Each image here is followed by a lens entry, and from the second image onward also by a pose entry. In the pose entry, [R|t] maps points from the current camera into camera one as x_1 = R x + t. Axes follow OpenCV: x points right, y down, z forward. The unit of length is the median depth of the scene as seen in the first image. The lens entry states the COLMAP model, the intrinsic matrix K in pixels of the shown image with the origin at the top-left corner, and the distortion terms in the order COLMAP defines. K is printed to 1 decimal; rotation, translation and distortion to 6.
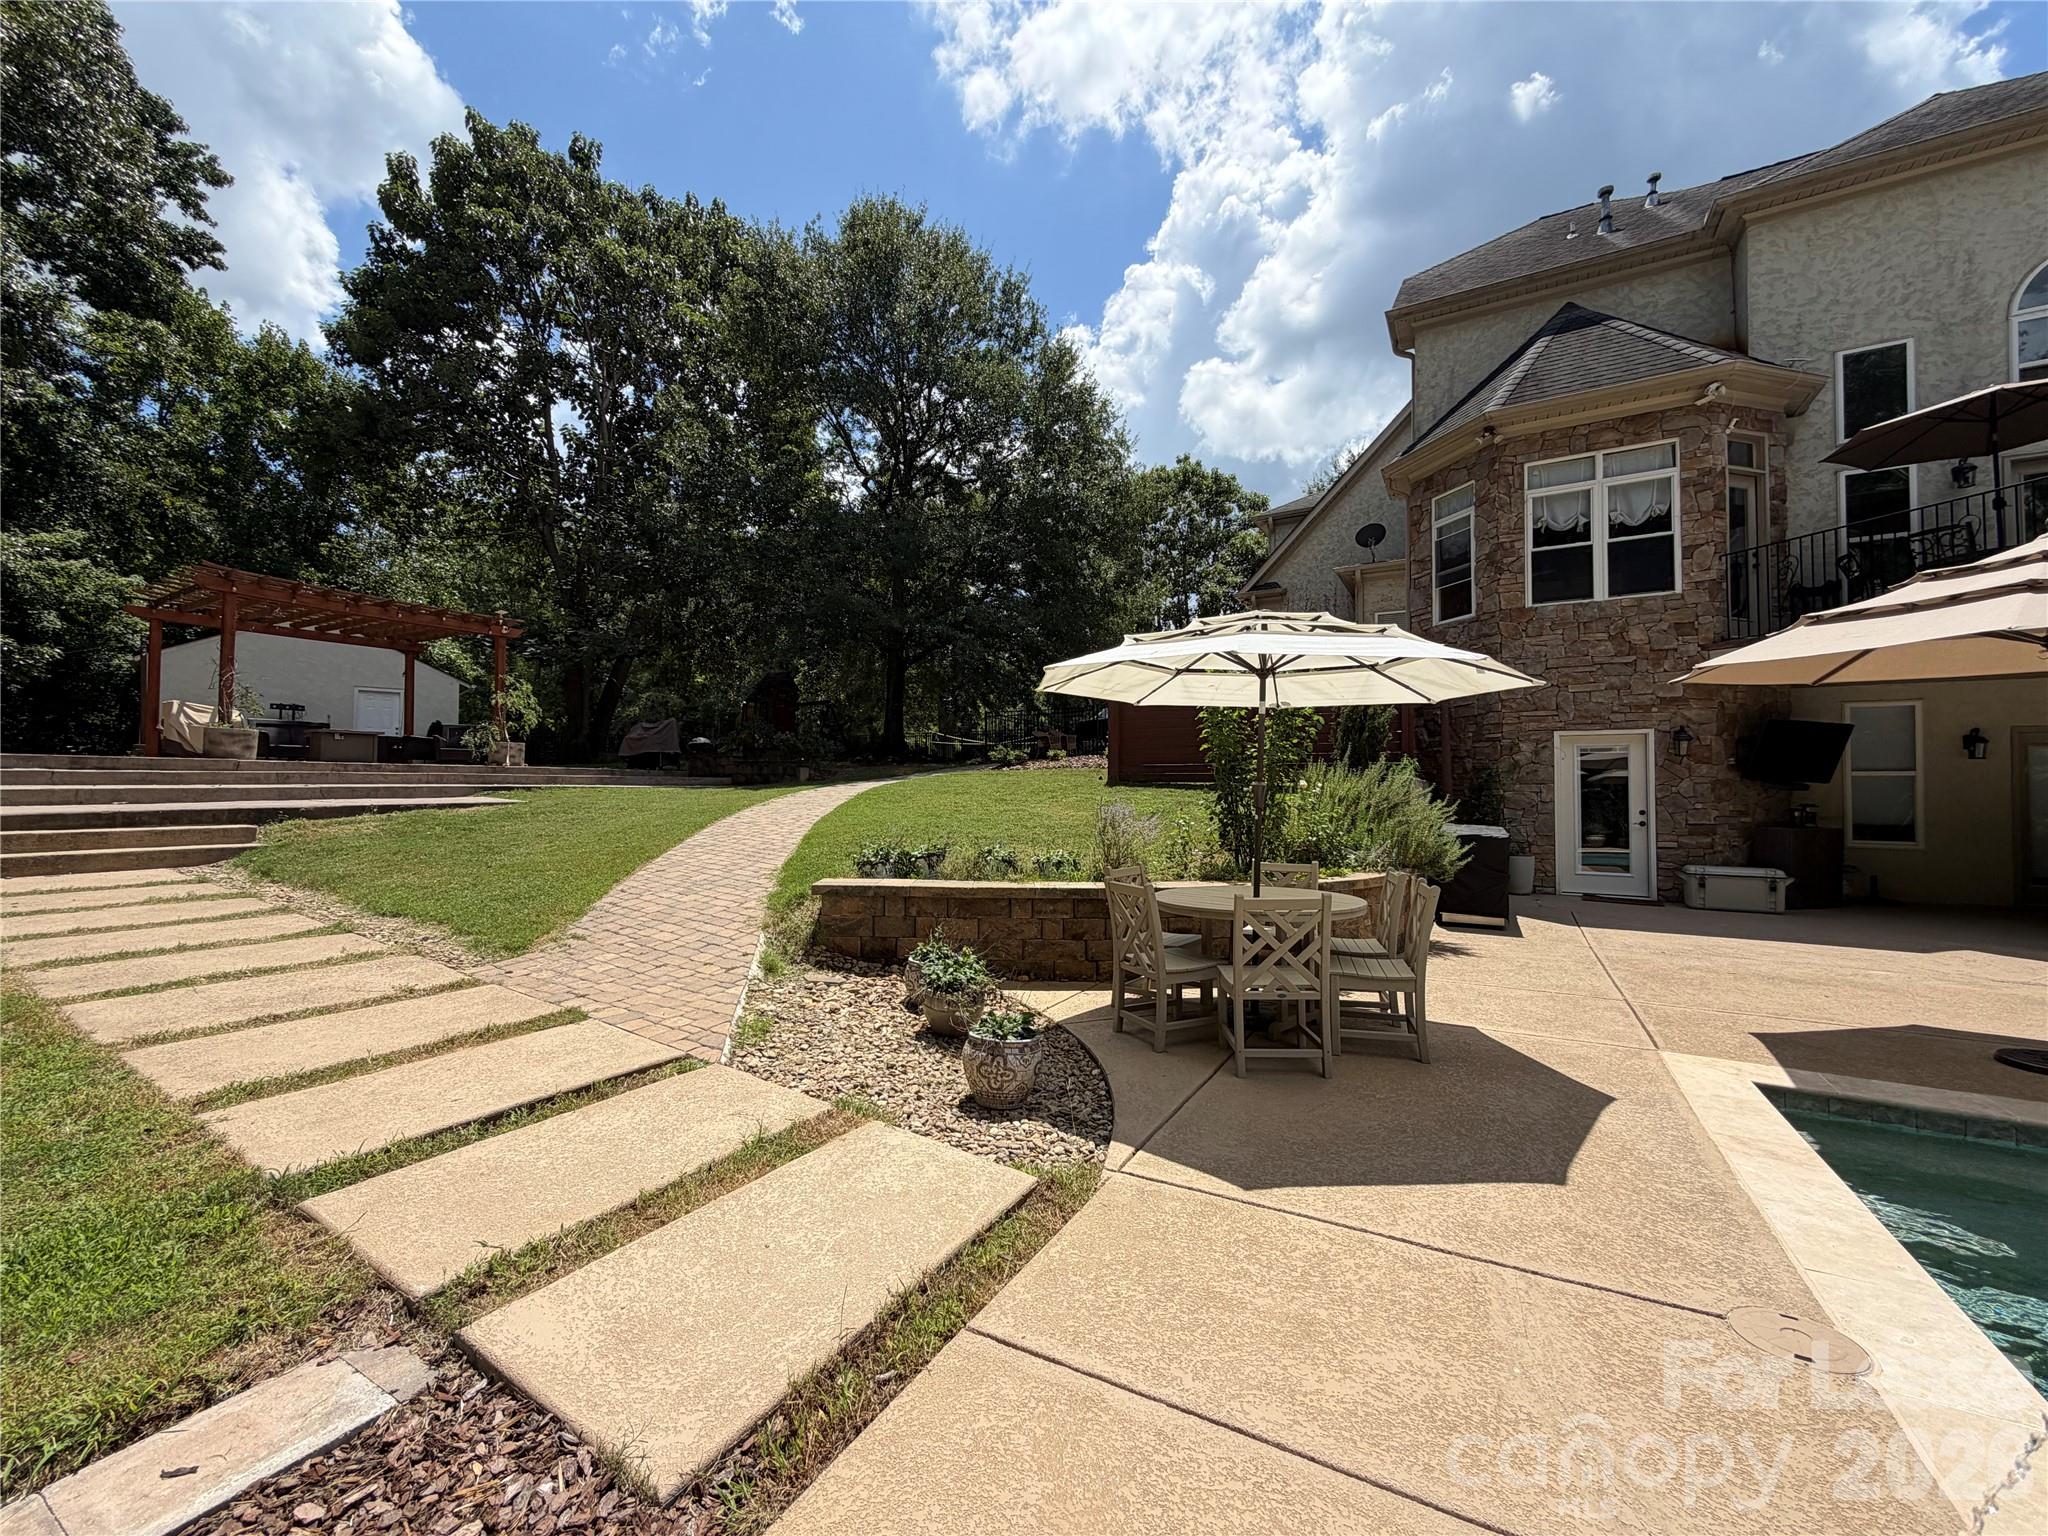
lens RADIAL K [[818.1, 0, 1022.3], [0, 818.1, 772.8], [0, 0, 1]] dist [-0.001505, 0.000913]
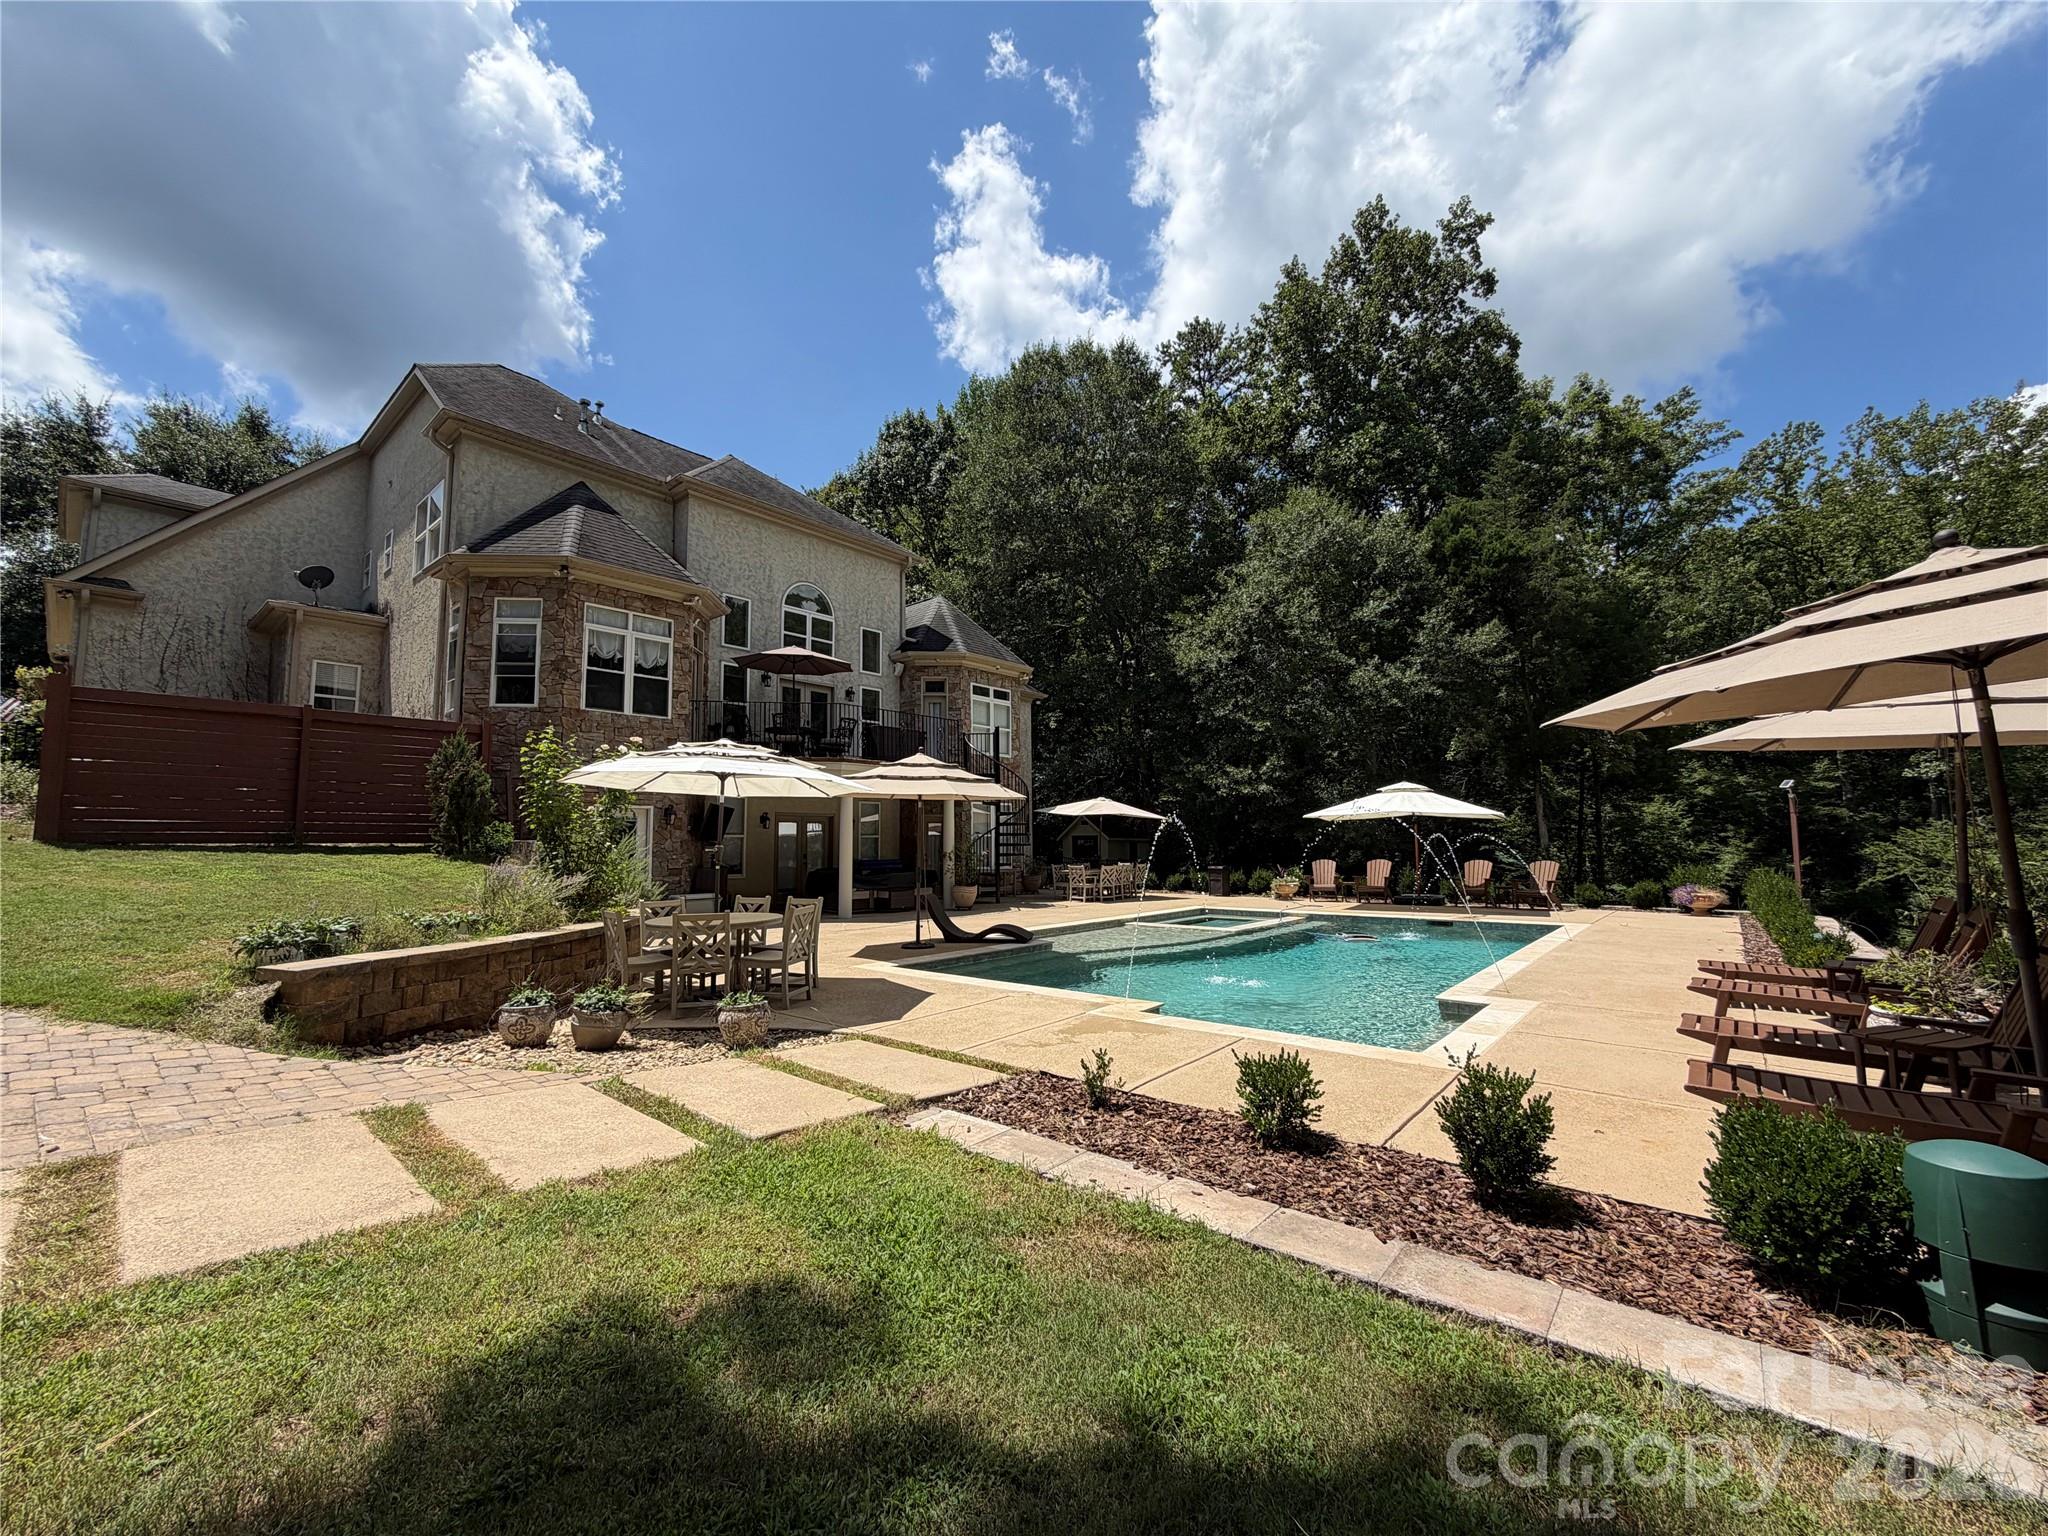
lens RADIAL K [[818.1, 0, 1017.5], [0, 818.1, 769.5], [0, 0, 1]] dist [-0.001505, 0.000913]
pose [[0.188629, 0.081471, 0.978663, -0.573986], [-0.010765, 0.996665, -0.080895, -0.006292], [-0.981989, 0.004724, 0.188877, 0.061880]]
